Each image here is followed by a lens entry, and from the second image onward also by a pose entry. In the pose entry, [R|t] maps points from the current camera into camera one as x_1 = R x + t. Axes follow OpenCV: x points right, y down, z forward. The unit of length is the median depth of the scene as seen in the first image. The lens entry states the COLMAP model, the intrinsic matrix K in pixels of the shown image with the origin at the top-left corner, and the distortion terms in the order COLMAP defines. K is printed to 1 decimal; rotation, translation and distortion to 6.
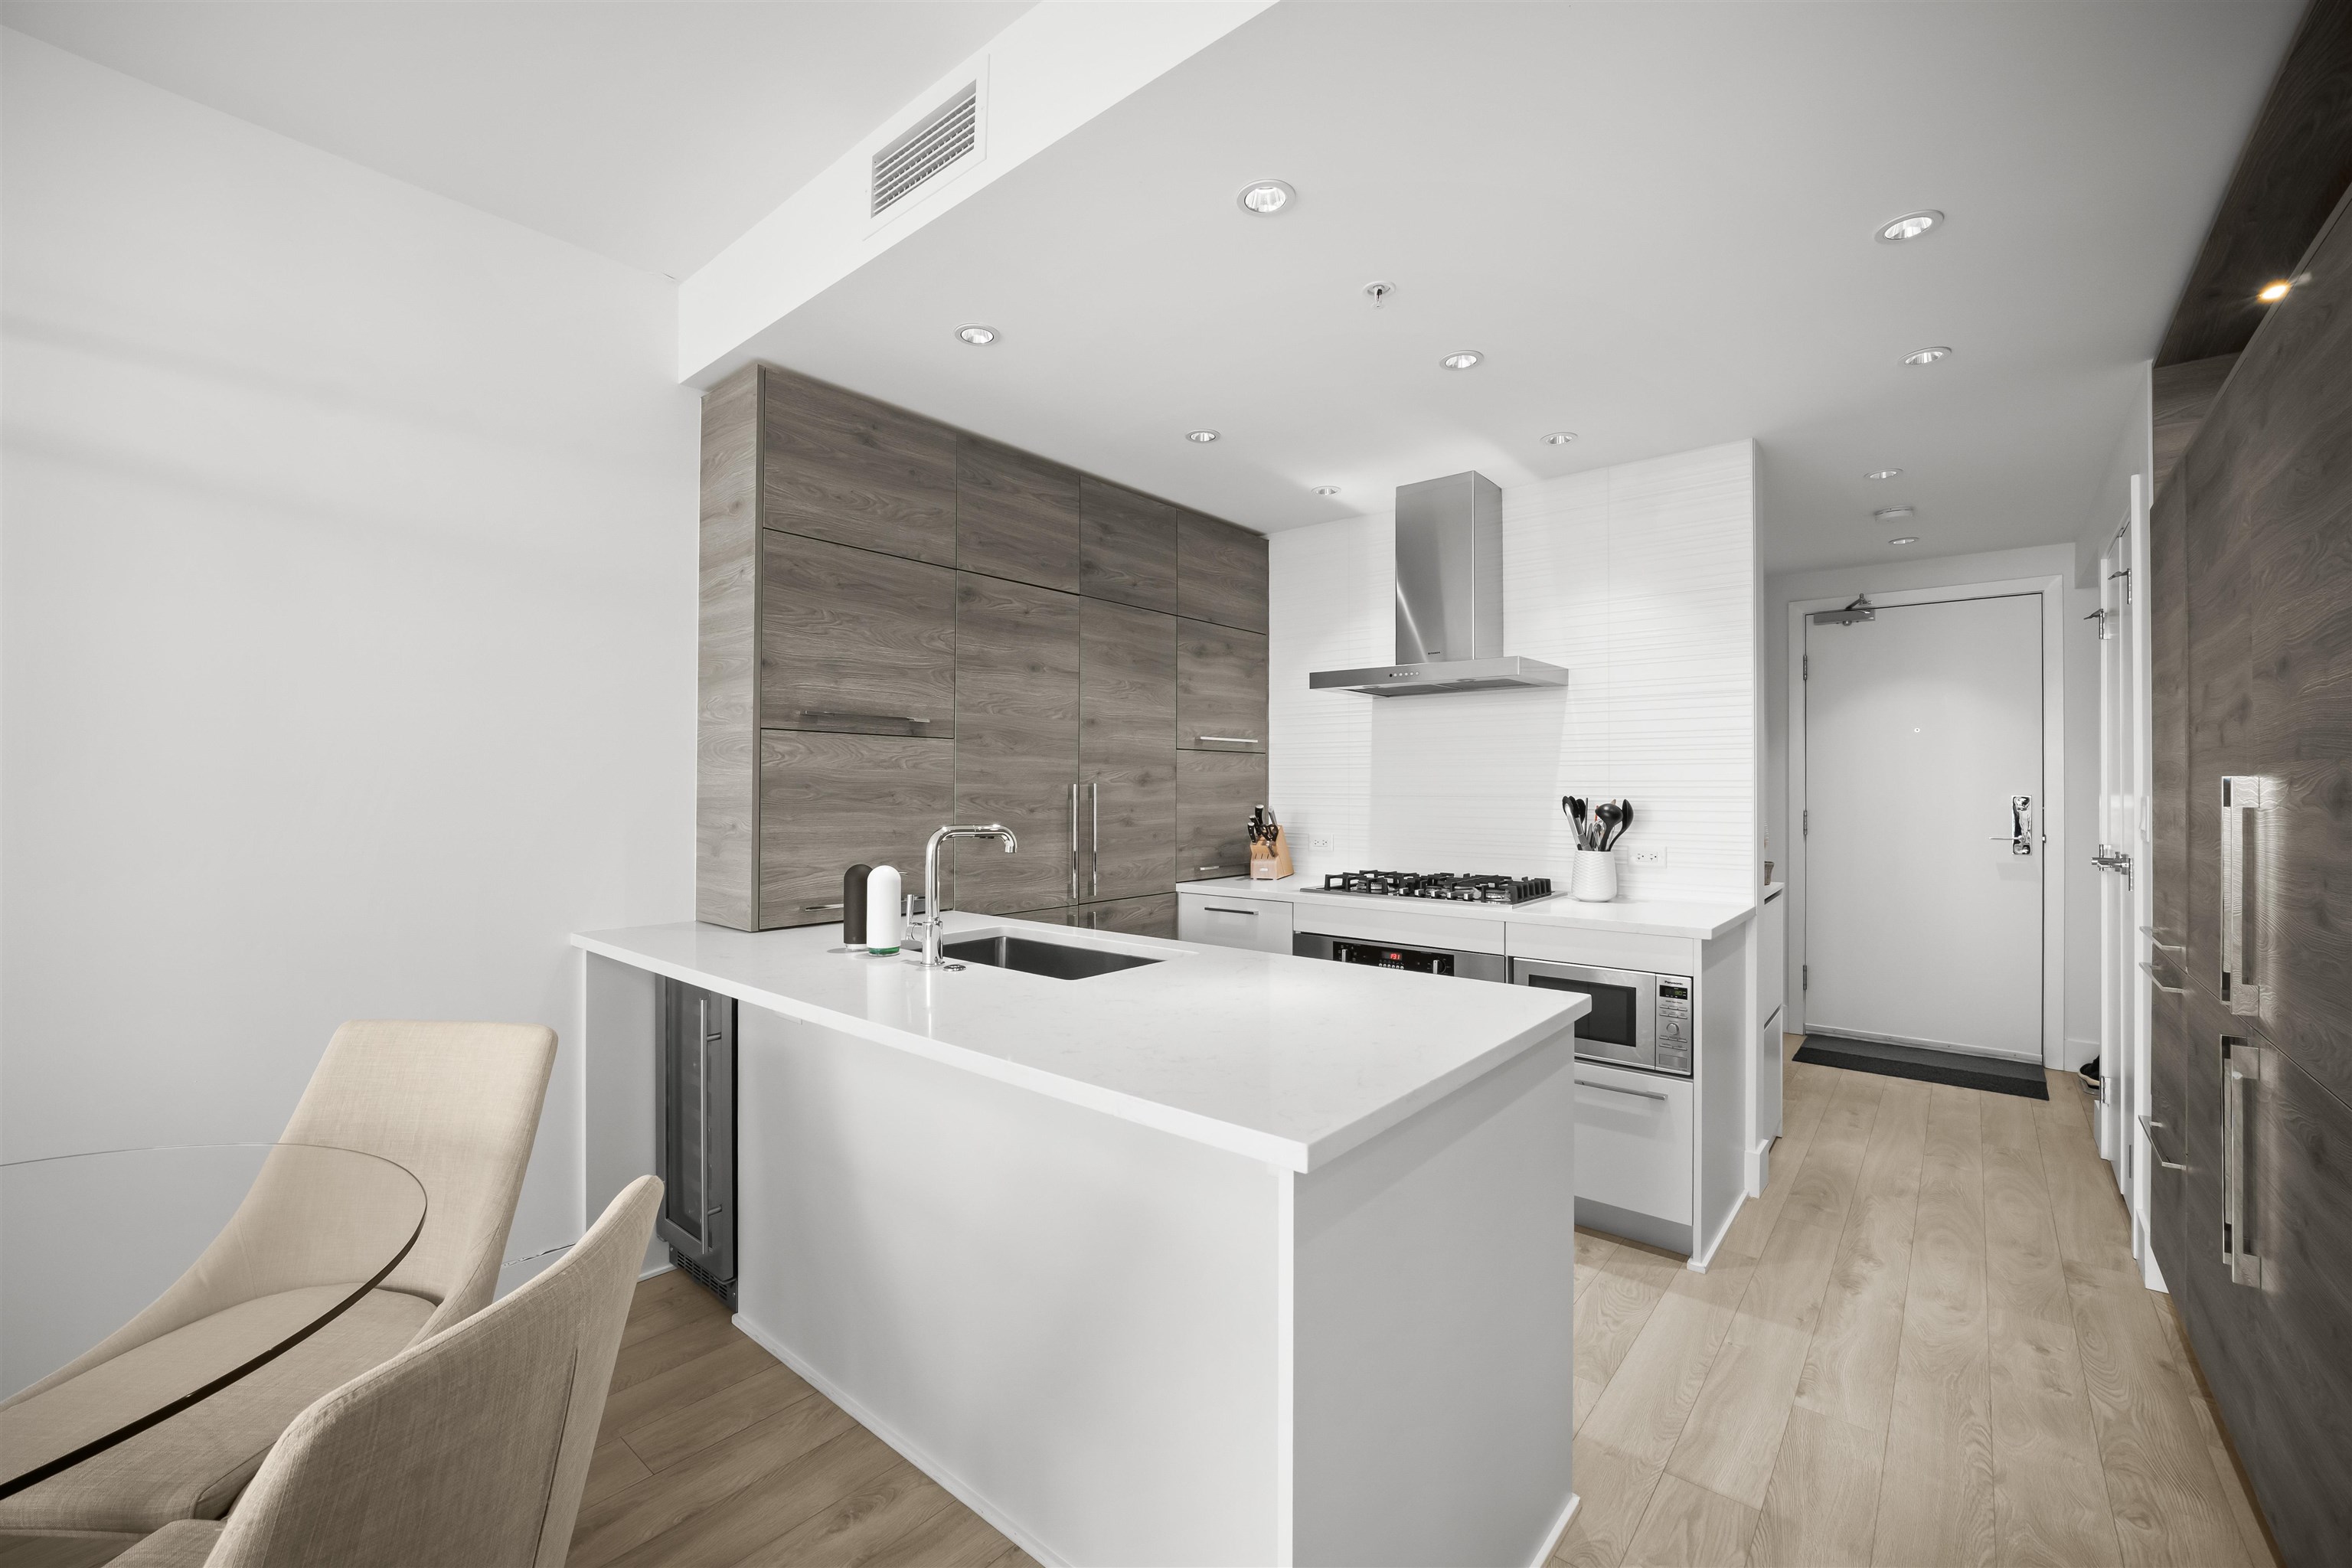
lens RADIAL K [[954.7, 0, 1167.2], [0, 954.7, 777.5], [0, 0, 1]] dist [-0.021565, 0.005925]
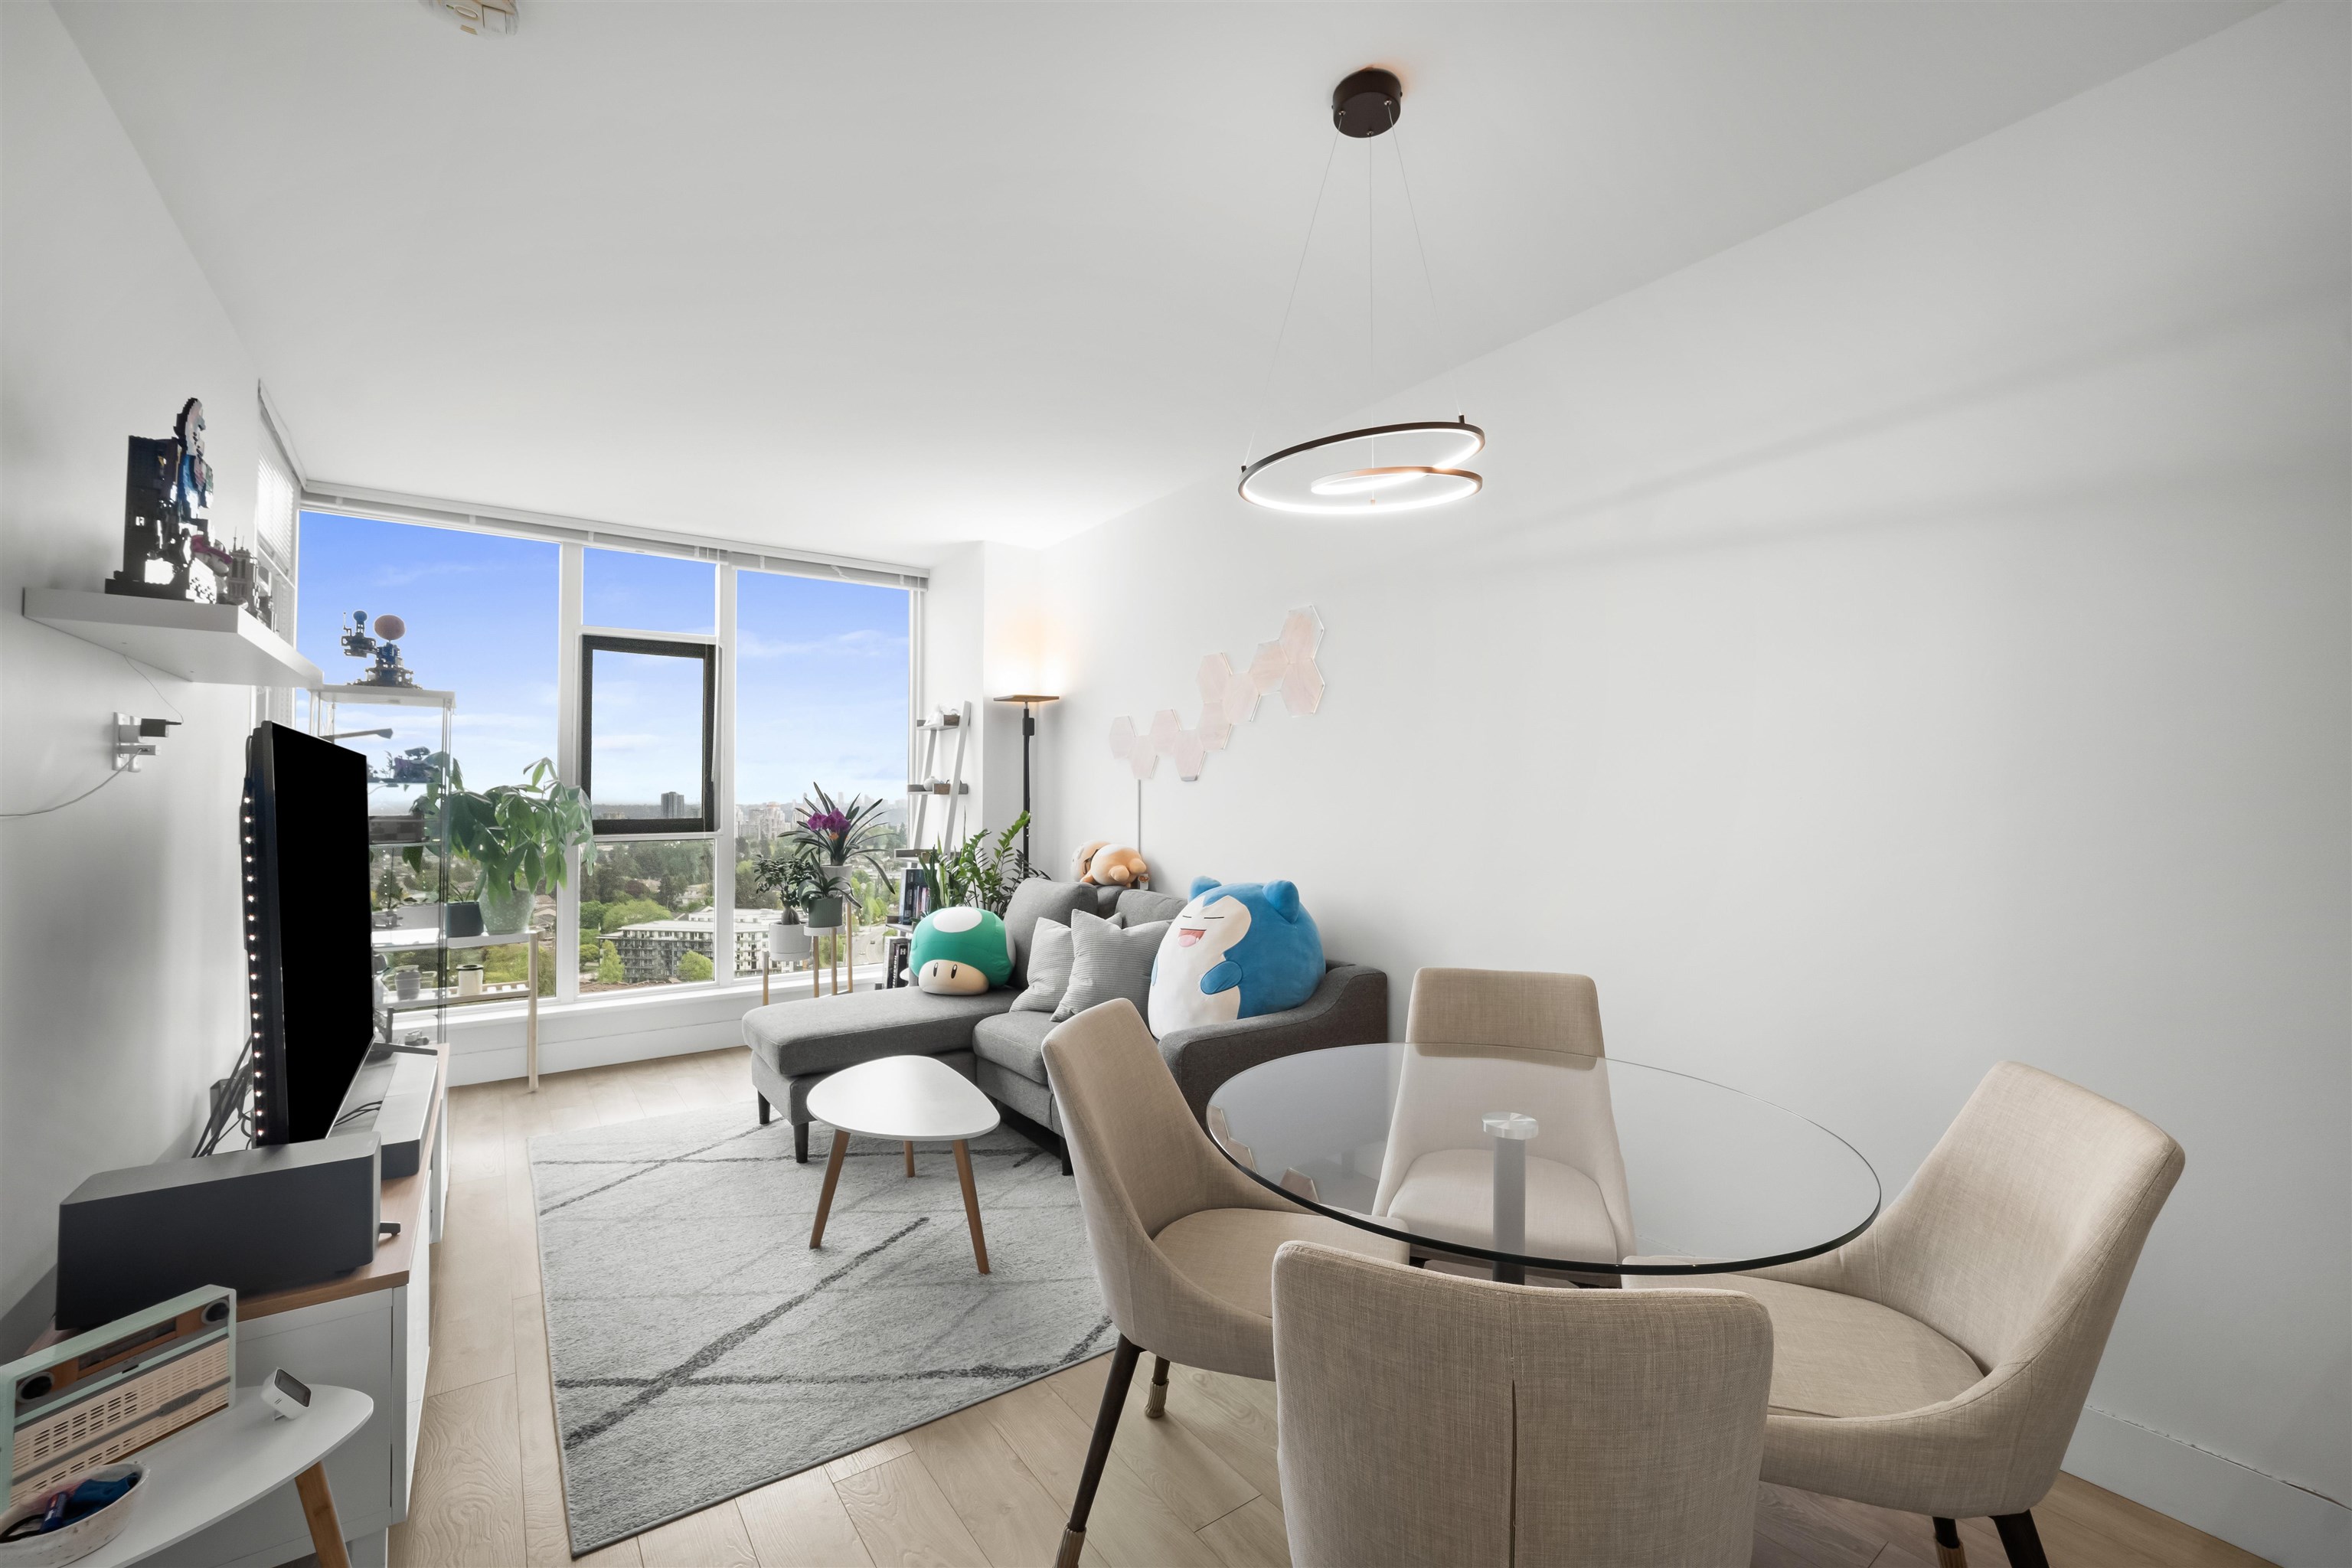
lens RADIAL K [[954.7, 0, 1164.9], [0, 954.7, 780.4], [0, 0, 1]] dist [-0.021565, 0.005925]
pose [[-0.232496, -0.023845, -0.972305, 0.112140], [0.010034, 0.999587, -0.026914, 0.003220], [0.972546, -0.016014, -0.232161, 0.234838]]
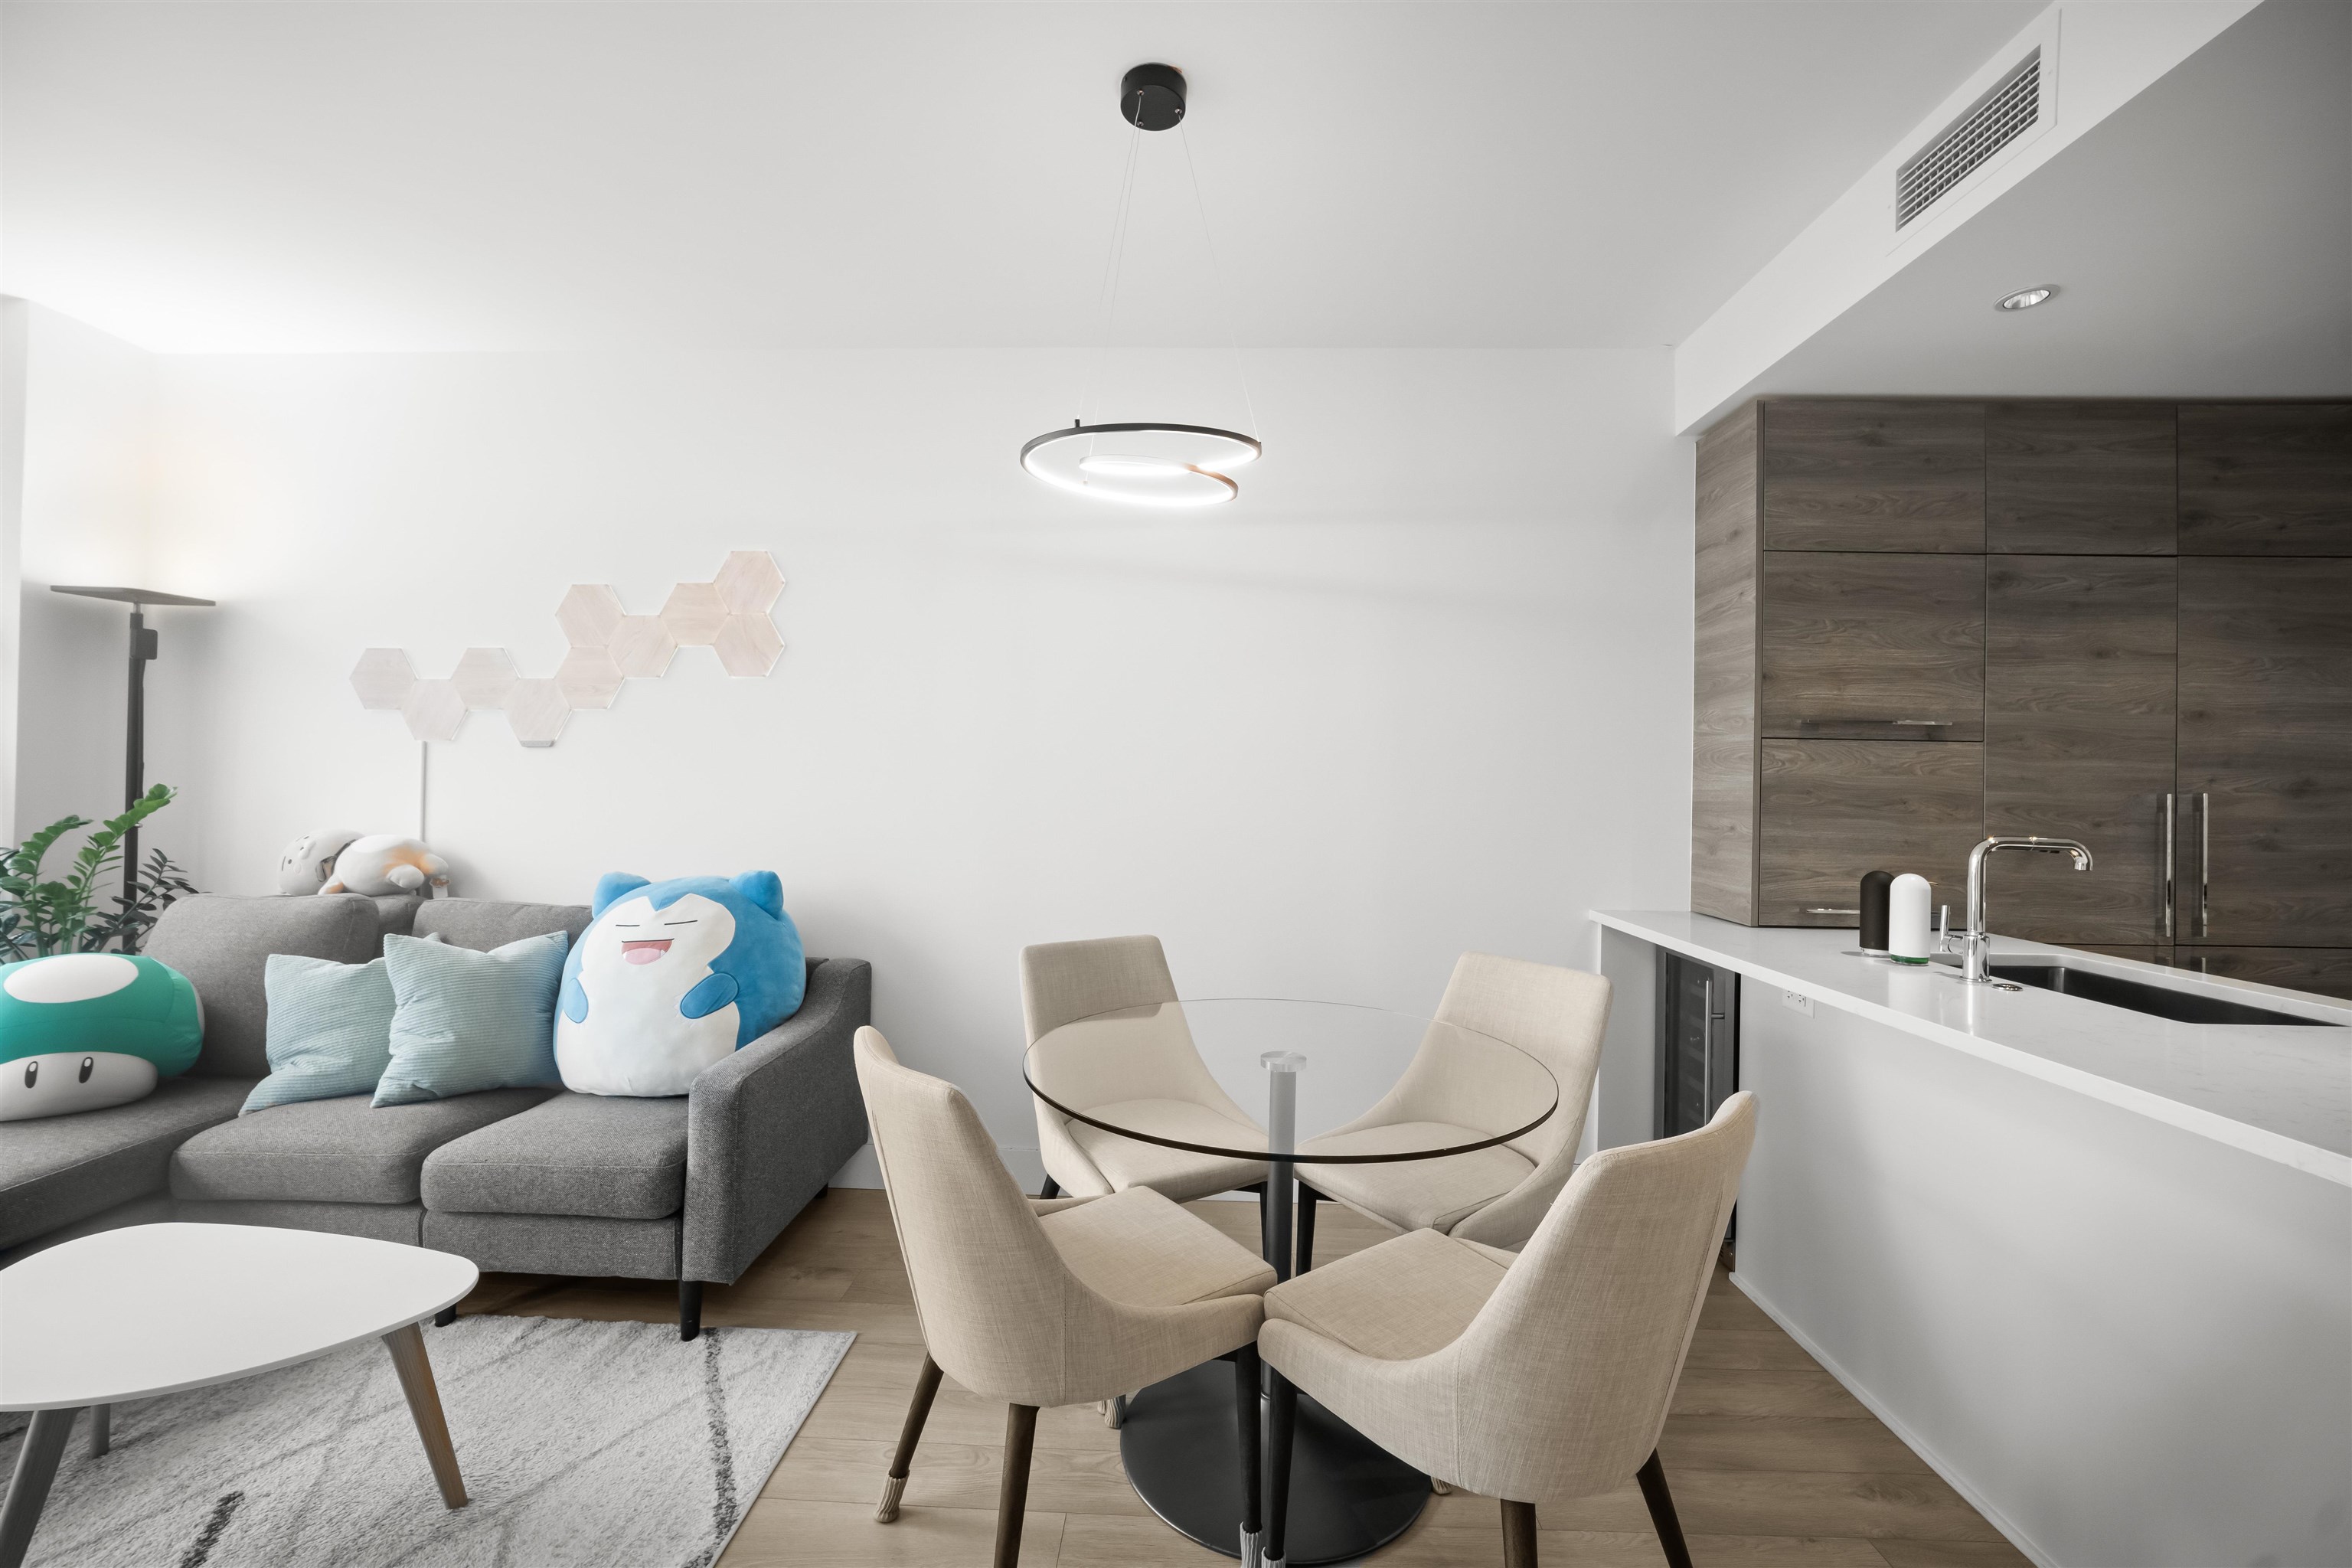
lens RADIAL K [[954.7, 0, 1164.5], [0, 954.7, 774.9], [0, 0, 1]] dist [-0.021565, 0.005925]
pose [[0.626722, 0.001537, -0.779241, -0.012777], [-0.004924, 0.999986, -0.001989, -0.003542], [0.779227, 0.005083, 0.626721, -0.159039]]
